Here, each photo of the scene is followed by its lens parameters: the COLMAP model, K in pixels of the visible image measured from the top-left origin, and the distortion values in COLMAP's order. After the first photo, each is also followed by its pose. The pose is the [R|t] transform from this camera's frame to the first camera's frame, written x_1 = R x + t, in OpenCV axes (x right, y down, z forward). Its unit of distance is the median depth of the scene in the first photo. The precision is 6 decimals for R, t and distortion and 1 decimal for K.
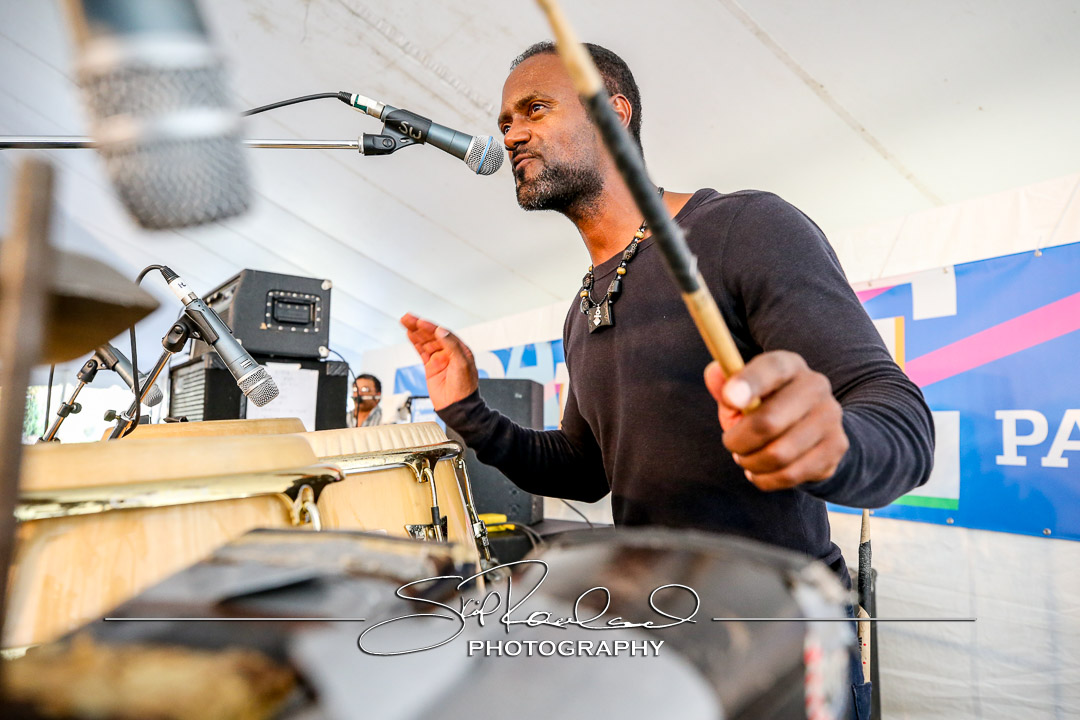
lens RADIAL K [[763.4, 0, 540.0], [0, 763.4, 360.0], [0, 0, 1]] dist [-0.000091, 0.006125]
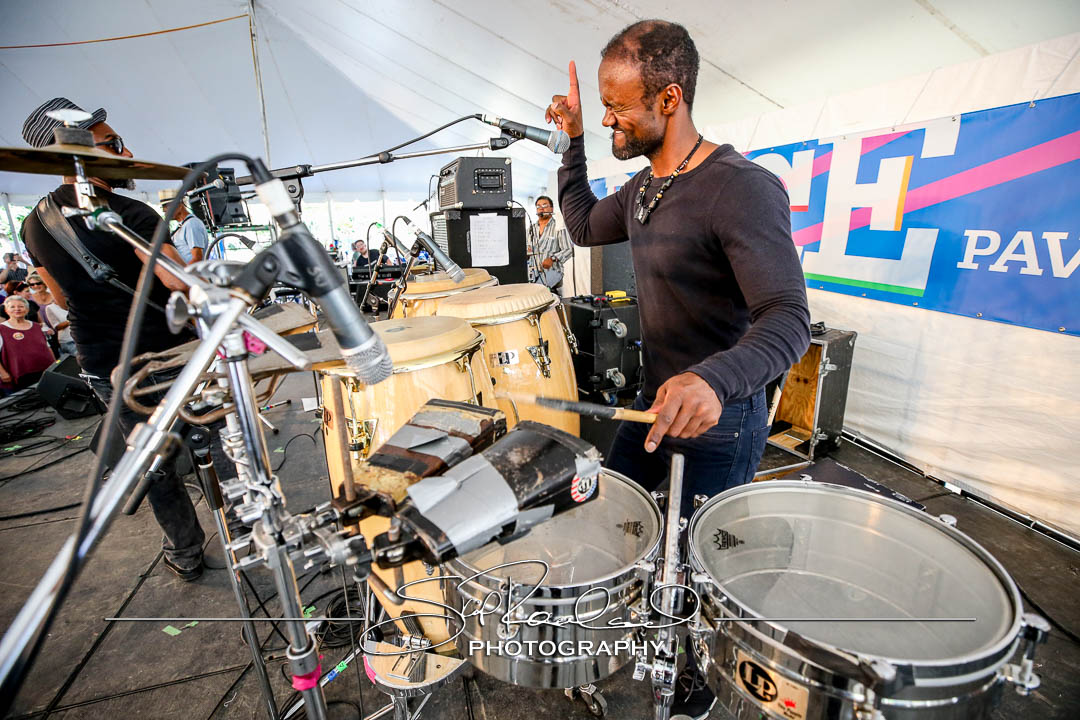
lens RADIAL K [[486.8, 0, 546.8], [0, 486.8, 357.9], [0, 0, 1]] dist [-0.035252, 0.000586]
pose [[0.967638, 0.038986, -0.249312, 0.138244], [0.058838, 0.925903, 0.373151, -0.163540], [0.245386, -0.375745, 0.893645, -0.118660]]
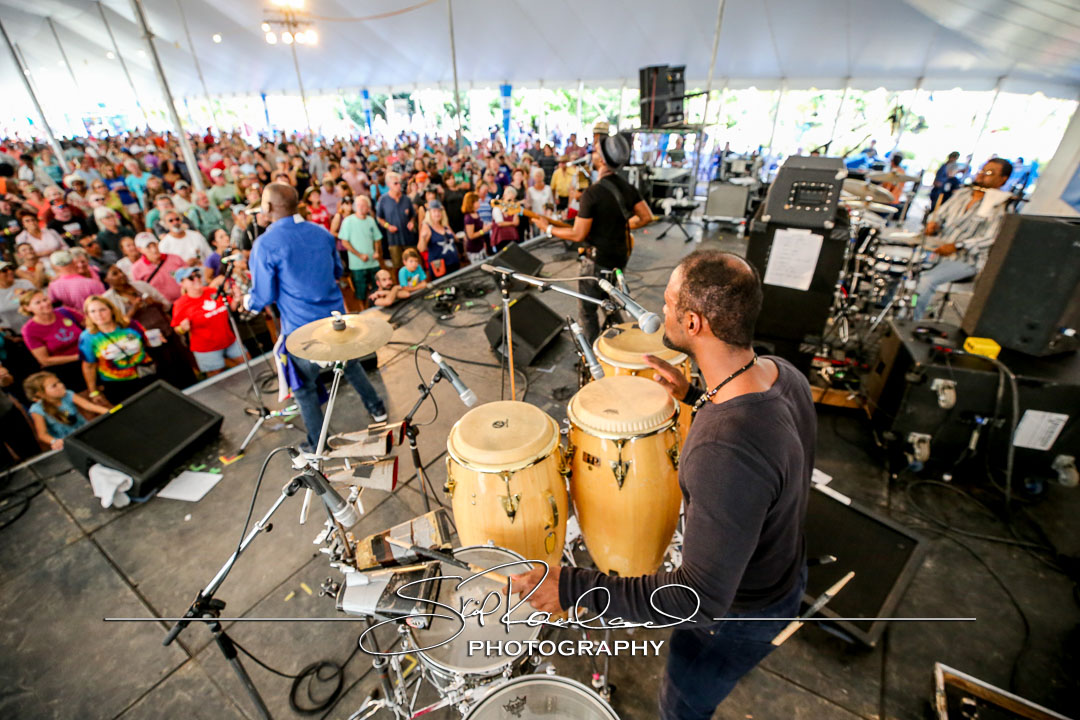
lens RADIAL K [[486.8, 0, 546.8], [0, 486.8, 357.9], [0, 0, 1]] dist [-0.035252, 0.000586]
pose [[0.451613, 0.416931, -0.788806, 0.540792], [0.108447, 0.851893, 0.512365, -0.575565], [0.885599, -0.316934, 0.339511, 0.241275]]
